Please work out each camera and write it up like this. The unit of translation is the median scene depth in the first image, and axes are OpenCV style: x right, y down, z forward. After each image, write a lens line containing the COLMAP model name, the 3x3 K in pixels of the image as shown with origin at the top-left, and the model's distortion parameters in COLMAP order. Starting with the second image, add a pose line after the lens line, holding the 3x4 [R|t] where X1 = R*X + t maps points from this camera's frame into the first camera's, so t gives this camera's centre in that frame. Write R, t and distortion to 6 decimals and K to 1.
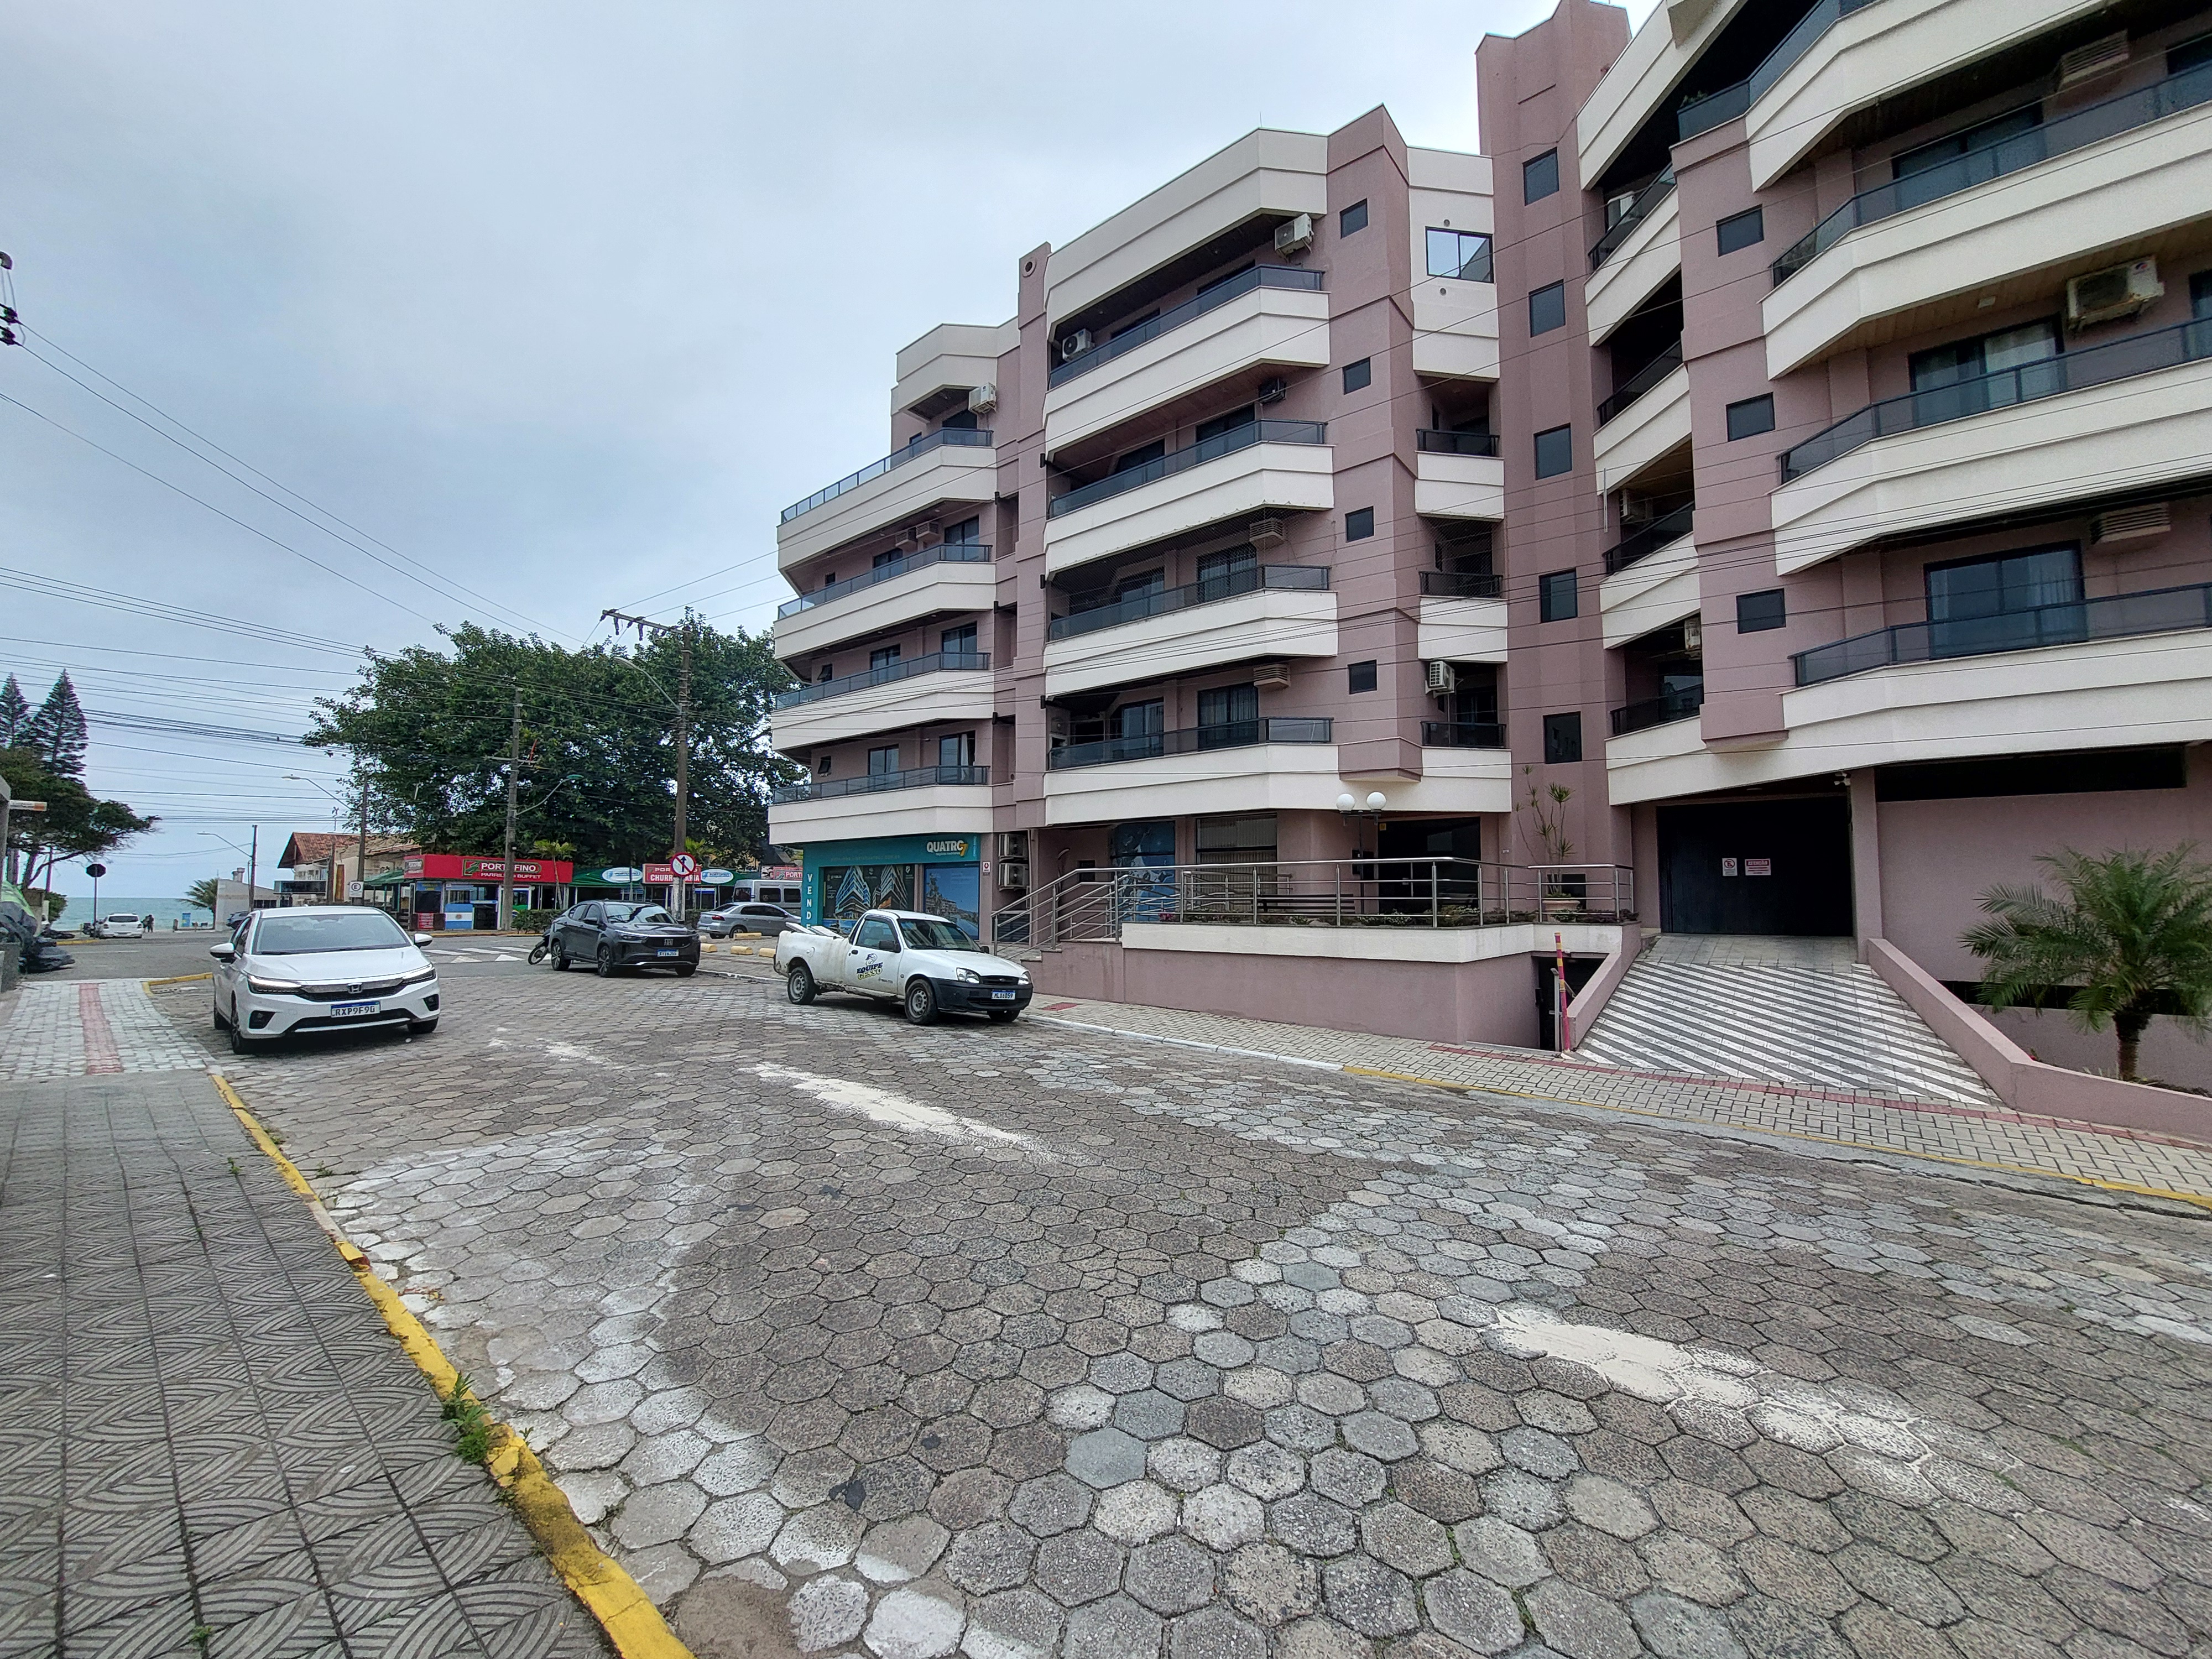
lens RADIAL K [[888.8, 0, 1114.2], [0, 888.8, 837.3], [0, 0, 1]] dist [-0.023492, 0.003405]
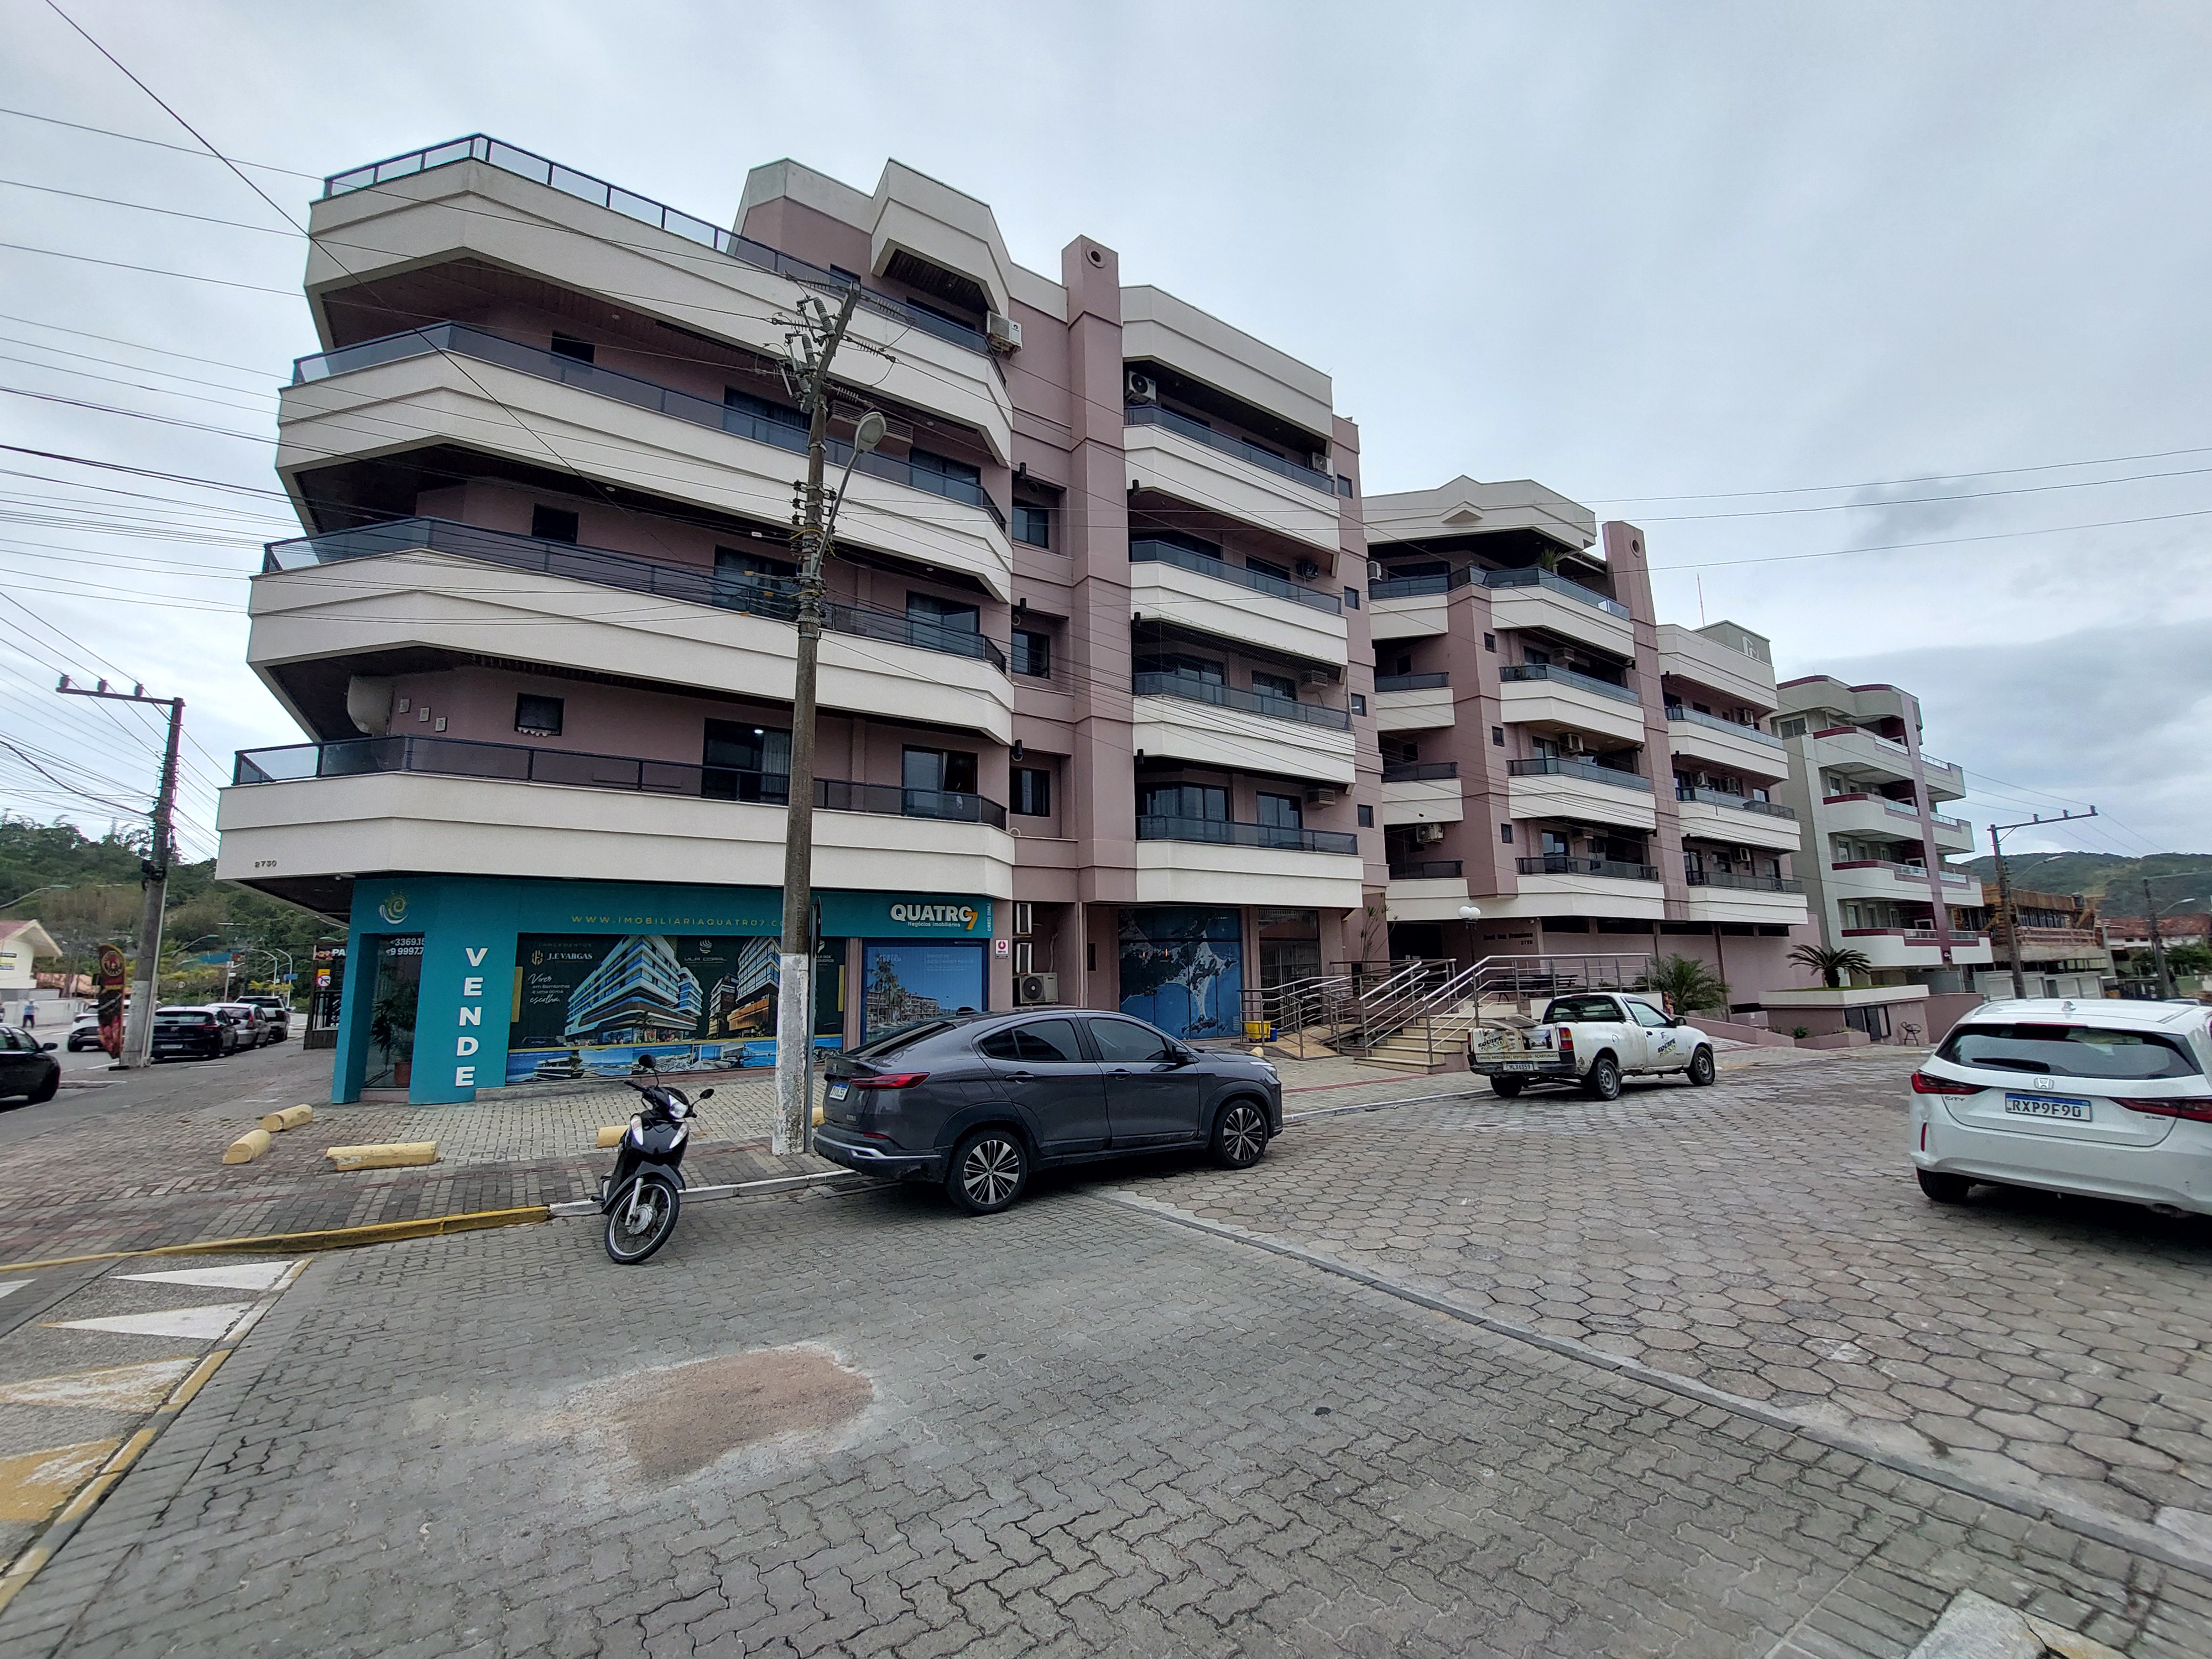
lens RADIAL K [[888.8, 0, 1106.7], [0, 888.8, 837.1], [0, 0, 1]] dist [-0.023492, 0.003405]
pose [[0.299130, 0.144297, 0.943239, -1.116680], [-0.045841, 0.989532, -0.136842, 0.054838], [-0.953111, -0.002306, 0.302613, 0.967505]]
